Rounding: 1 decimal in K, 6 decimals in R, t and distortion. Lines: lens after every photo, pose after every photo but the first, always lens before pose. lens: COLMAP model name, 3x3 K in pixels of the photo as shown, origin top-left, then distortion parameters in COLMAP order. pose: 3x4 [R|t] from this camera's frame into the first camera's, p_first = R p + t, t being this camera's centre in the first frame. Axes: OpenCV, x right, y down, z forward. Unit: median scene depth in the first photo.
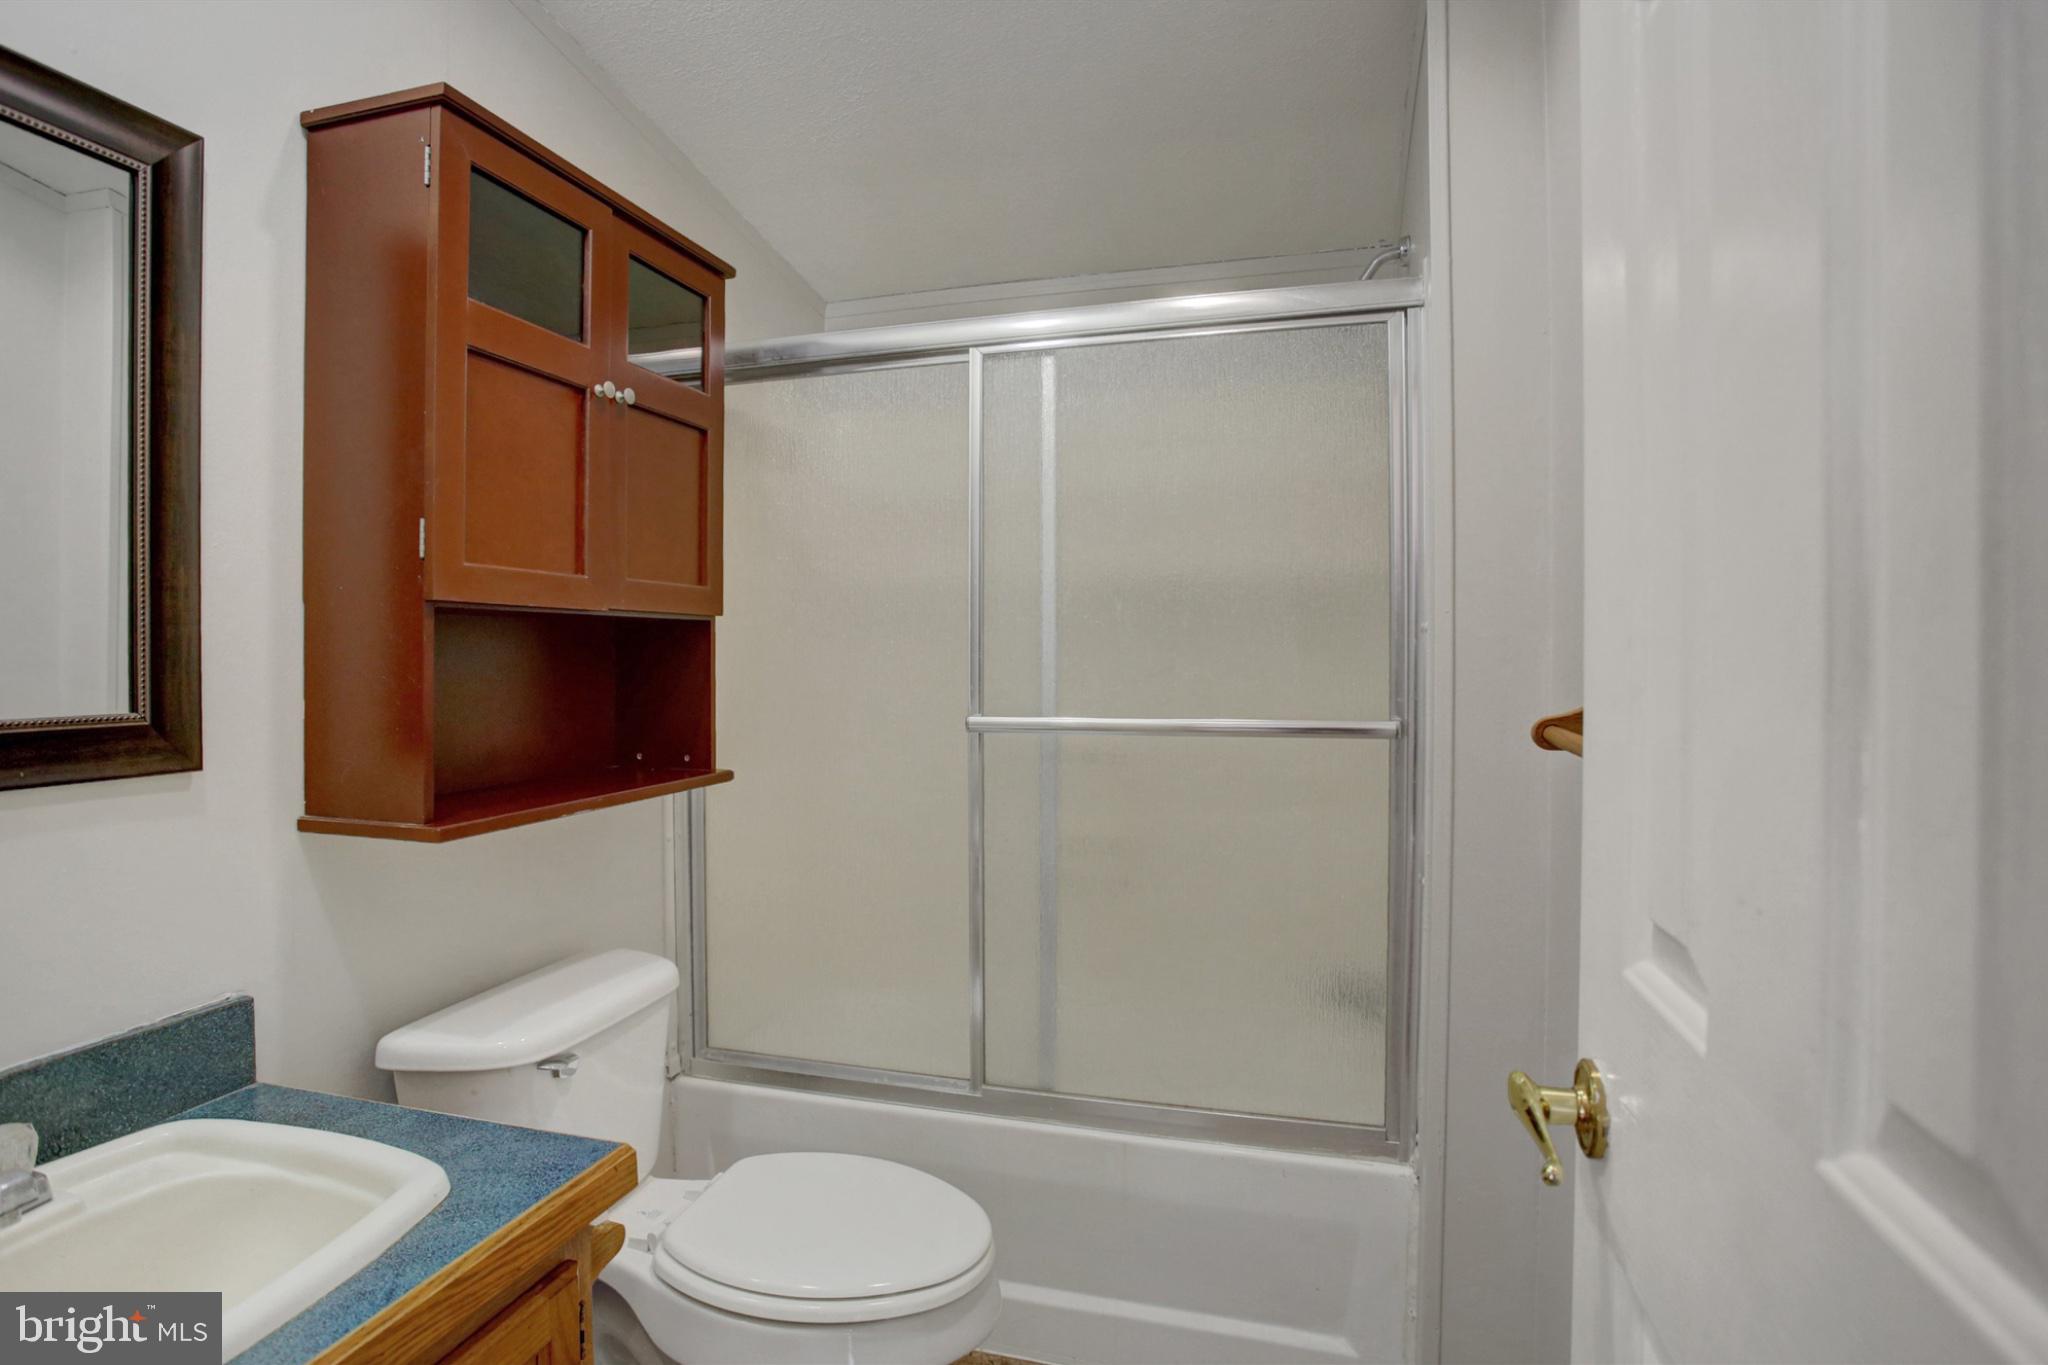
lens RADIAL K [[1039.0, 0, 1000.2], [0, 1039.0, 671.2], [0, 0, 1]] dist [-0.070191, 0.031005]
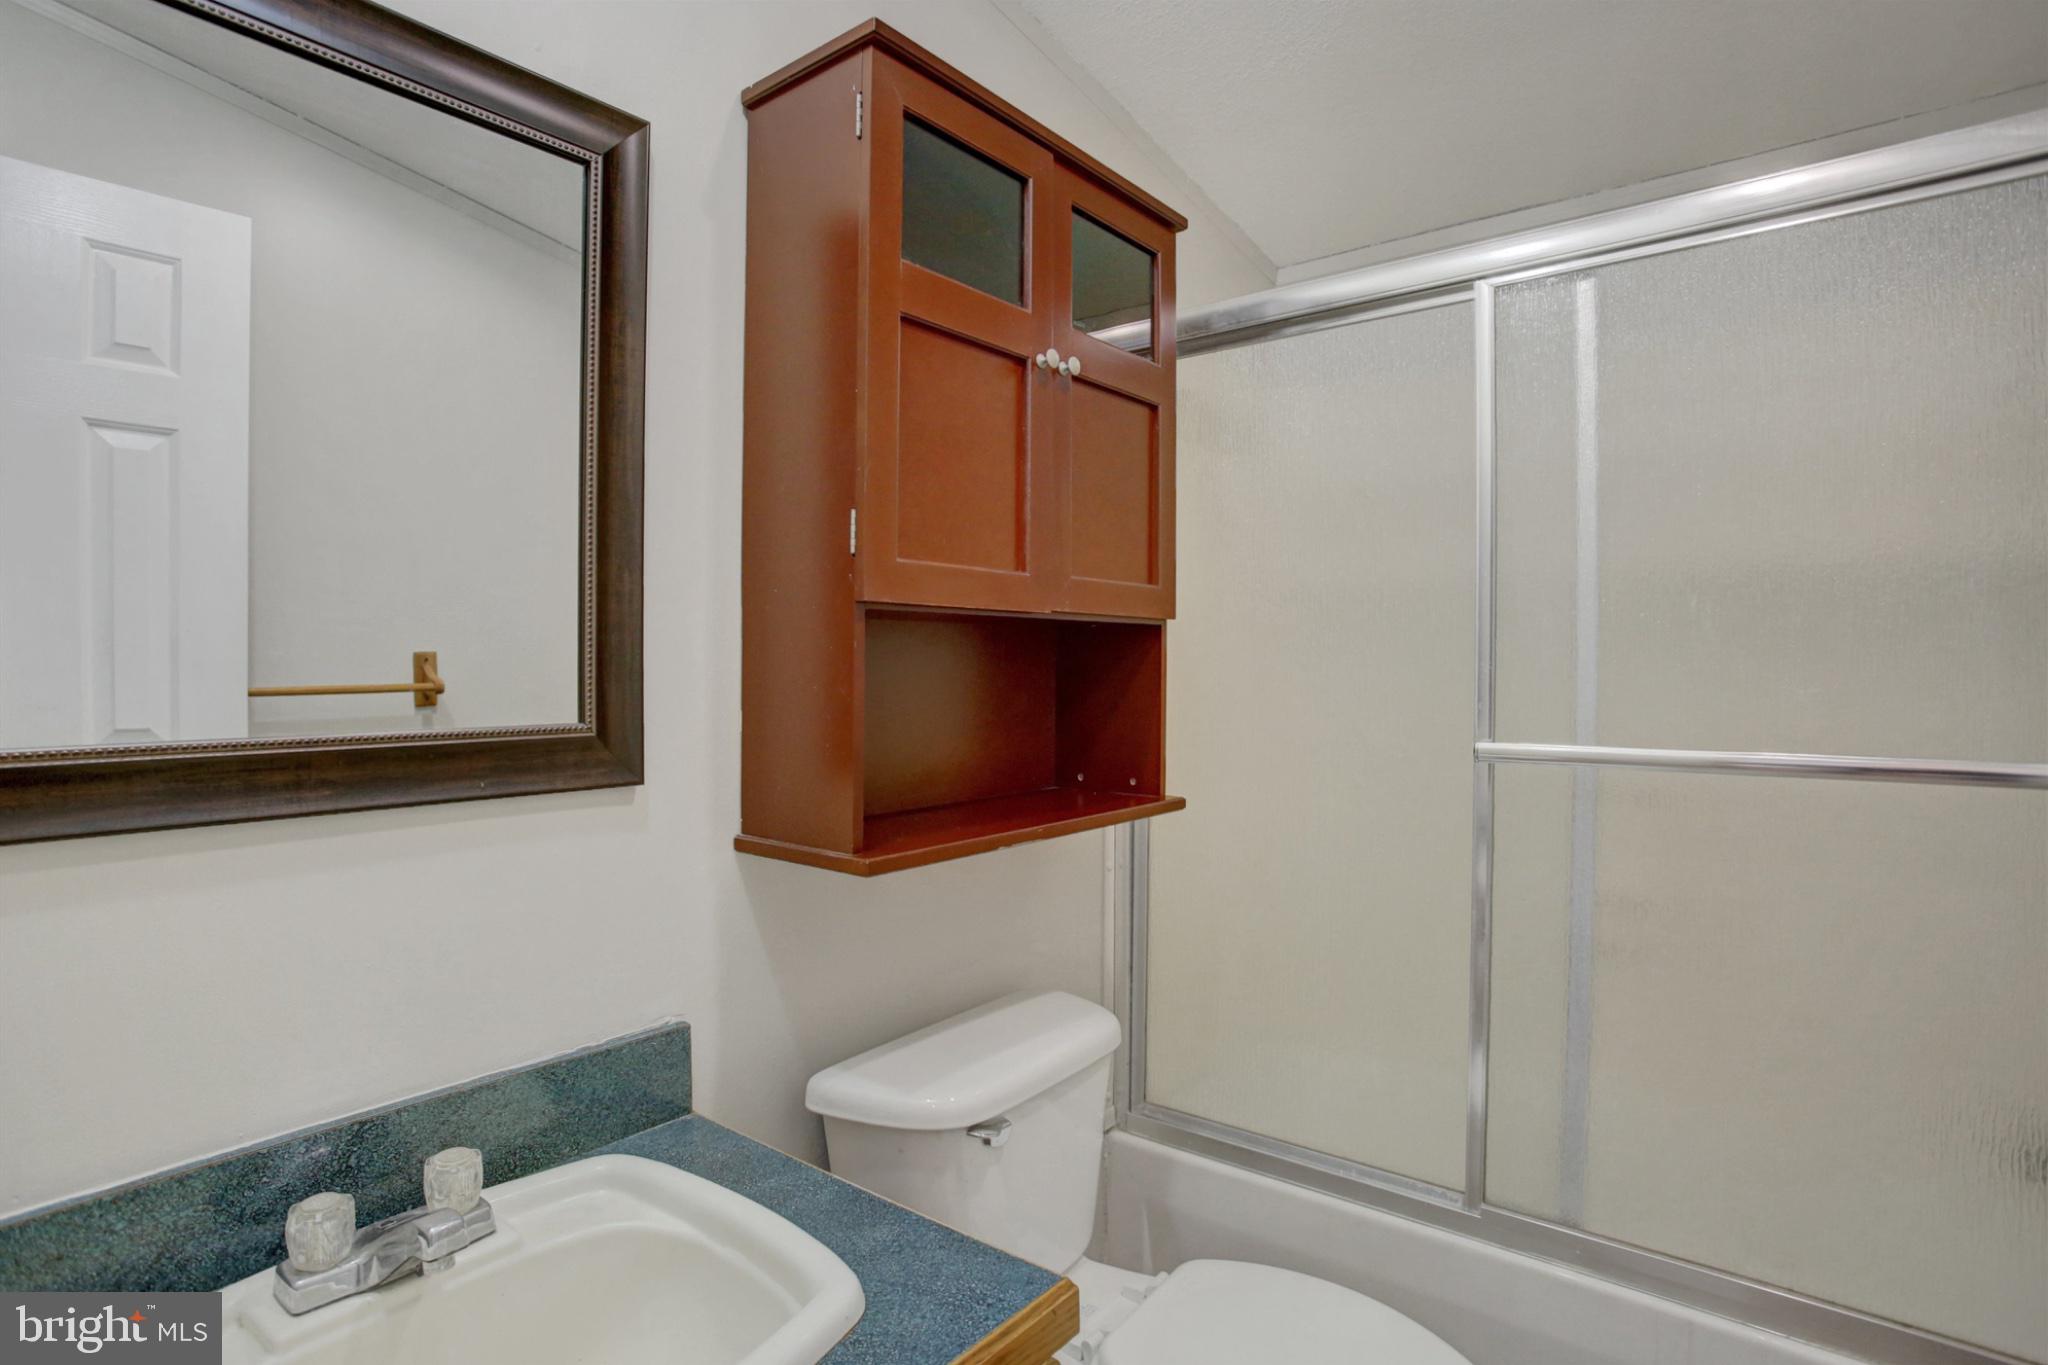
lens RADIAL K [[1039.0, 0, 1000.2], [0, 1039.0, 671.2], [0, 0, 1]] dist [-0.070191, 0.031005]
pose [[0.920453, 0.003916, -0.390833, -0.089485], [-0.007680, 0.999938, -0.008069, -0.002780], [0.390777, 0.010429, 0.920426, 0.203051]]
